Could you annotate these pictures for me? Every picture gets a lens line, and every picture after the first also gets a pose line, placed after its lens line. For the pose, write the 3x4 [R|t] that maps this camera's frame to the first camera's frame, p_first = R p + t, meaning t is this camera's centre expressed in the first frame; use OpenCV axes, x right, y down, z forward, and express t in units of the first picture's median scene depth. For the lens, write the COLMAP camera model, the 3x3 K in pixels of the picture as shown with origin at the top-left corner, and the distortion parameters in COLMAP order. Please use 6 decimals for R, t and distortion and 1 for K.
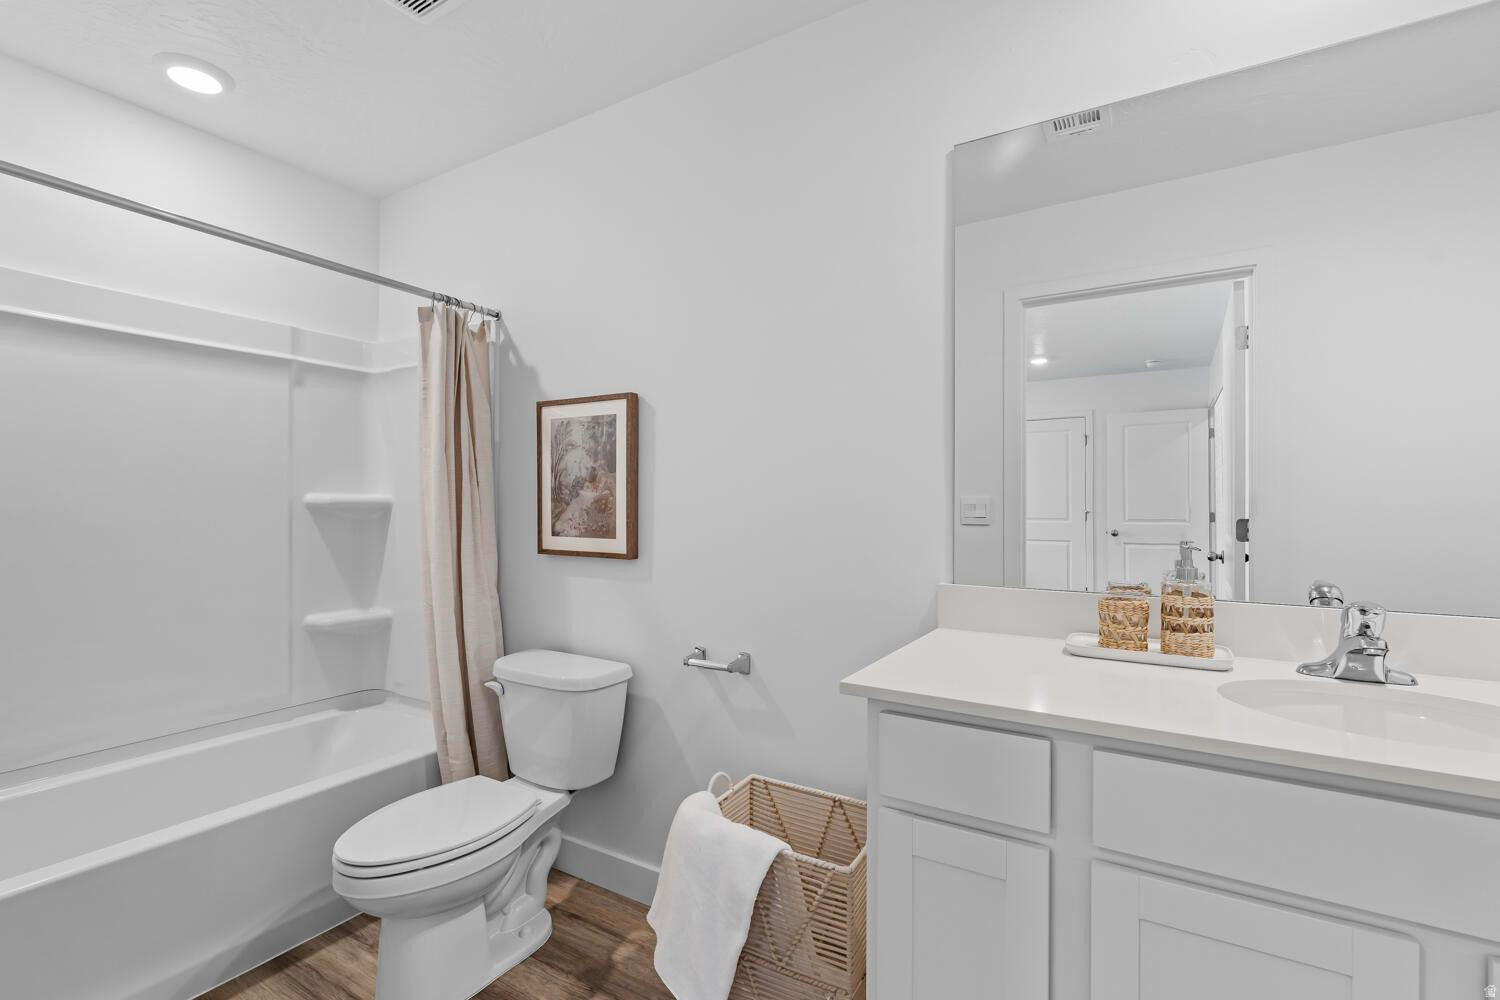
lens RADIAL K [[676.0, 0, 745.3], [0, 676.0, 509.9], [0, 0, 1]] dist [-0.001060, -0.000211]
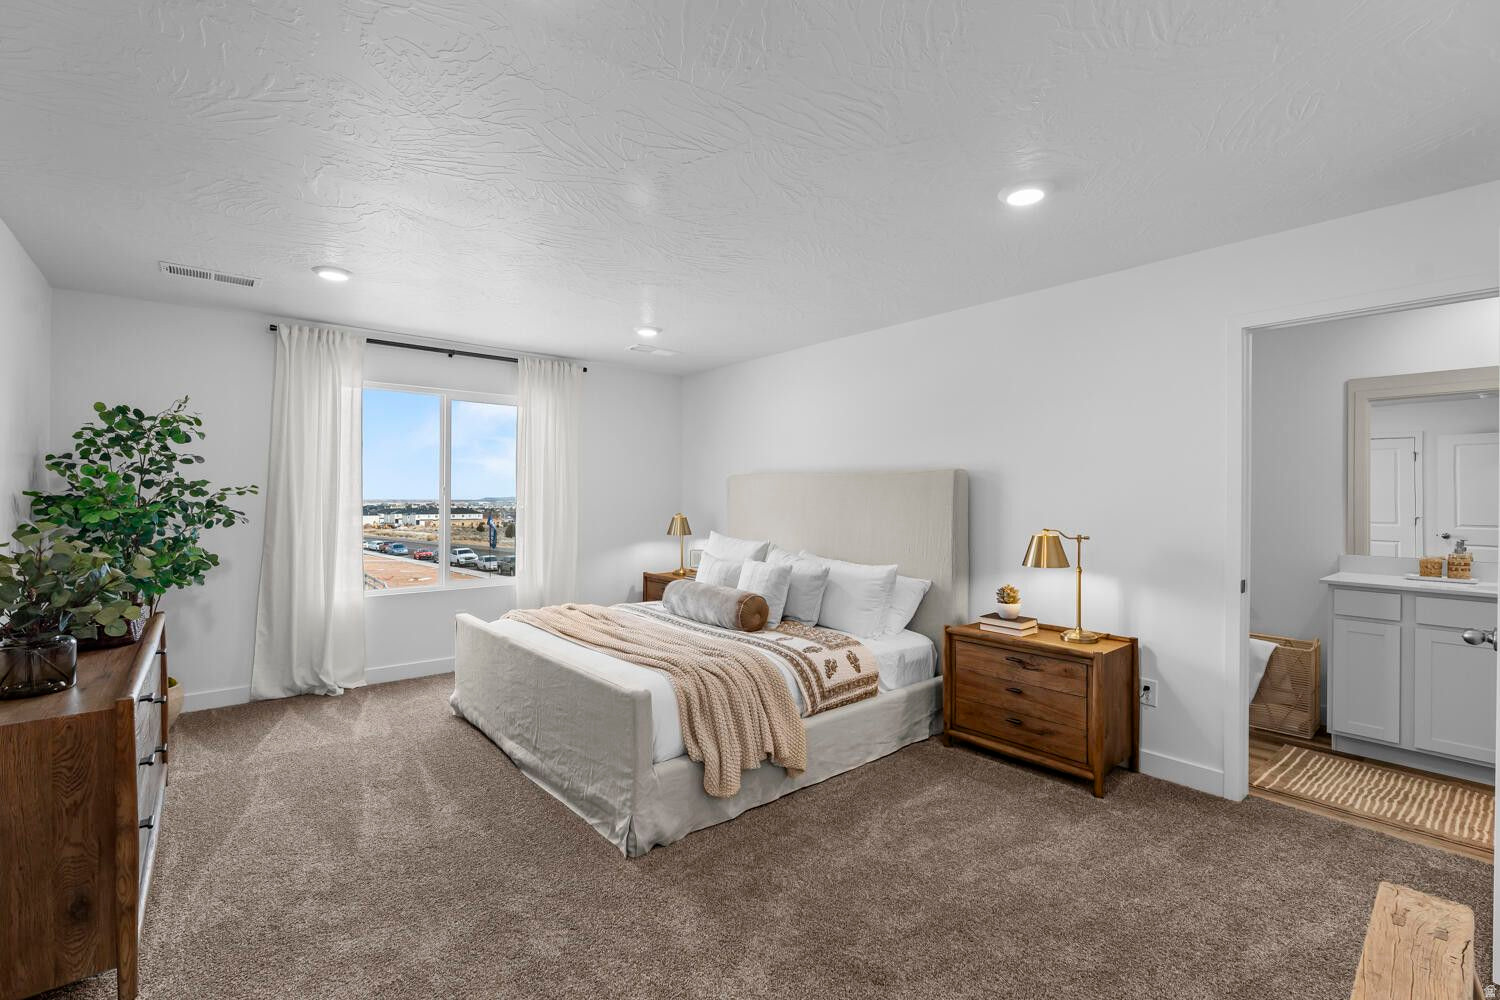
lens RADIAL K [[661.2, 0, 748.4], [0, 661.2, 493.9], [0, 0, 1]] dist [0.001108, -0.000196]
pose [[0.947904, 0.006178, -0.318496, -0.713492], [-0.009091, 0.999929, -0.007661, -0.055443], [0.318426, 0.010157, 0.947893, -1.429239]]
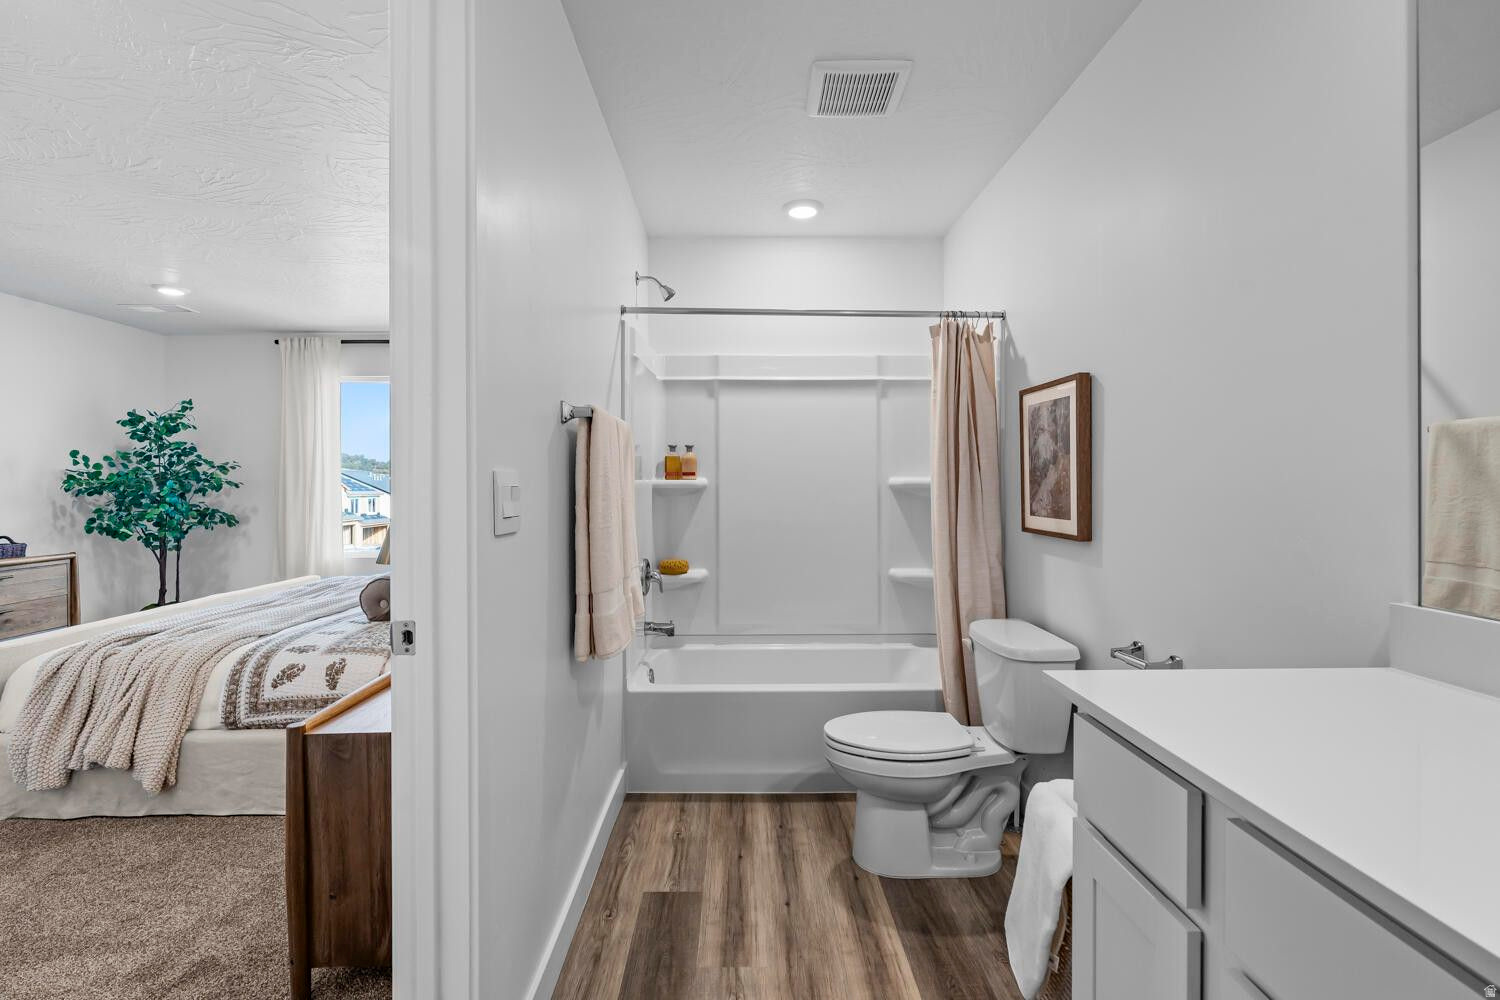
lens RADIAL K [[661.2, 0, 748.4], [0, 661.2, 493.9], [0, 0, 1]] dist [0.001108, -0.000196]
pose [[0.539454, 0.009262, -0.841964, 0.356056], [-0.002153, 0.999951, 0.009621, -0.004479], [0.842013, -0.003378, 0.539447, 0.065297]]
